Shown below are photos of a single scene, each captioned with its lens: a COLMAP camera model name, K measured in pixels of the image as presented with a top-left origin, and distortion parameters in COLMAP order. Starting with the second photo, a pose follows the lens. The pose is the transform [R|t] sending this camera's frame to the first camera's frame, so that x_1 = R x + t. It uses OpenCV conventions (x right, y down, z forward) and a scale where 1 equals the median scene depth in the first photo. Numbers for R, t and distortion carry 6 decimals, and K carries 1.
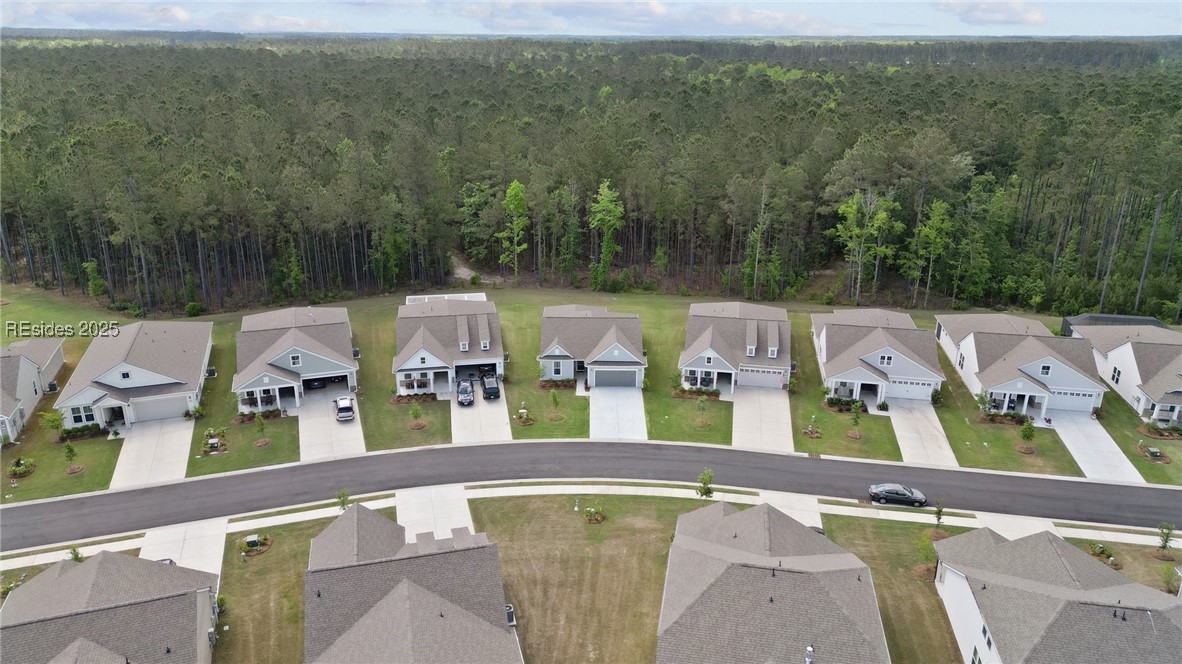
lens RADIAL K [[826.2, 0, 586.8], [0, 826.2, 331.8], [0, 0, 1]] dist [0.087497, -0.112207]
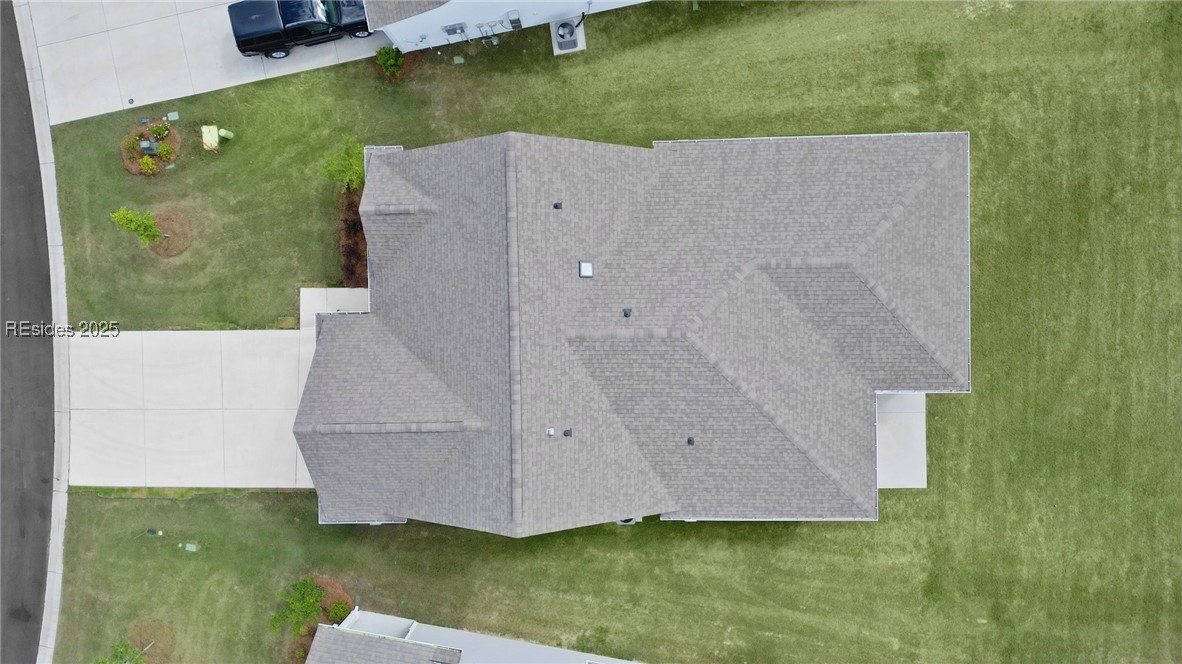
lens RADIAL K [[826.2, 0, 586.8], [0, 826.2, 331.8], [0, 0, 1]] dist [0.087497, -0.112207]
pose [[0.014110, 0.999894, 0.003544, 0.005165], [-0.301021, 0.000868, 0.953617, -0.277812], [0.953513, -0.014522, 0.301001, 1.011638]]
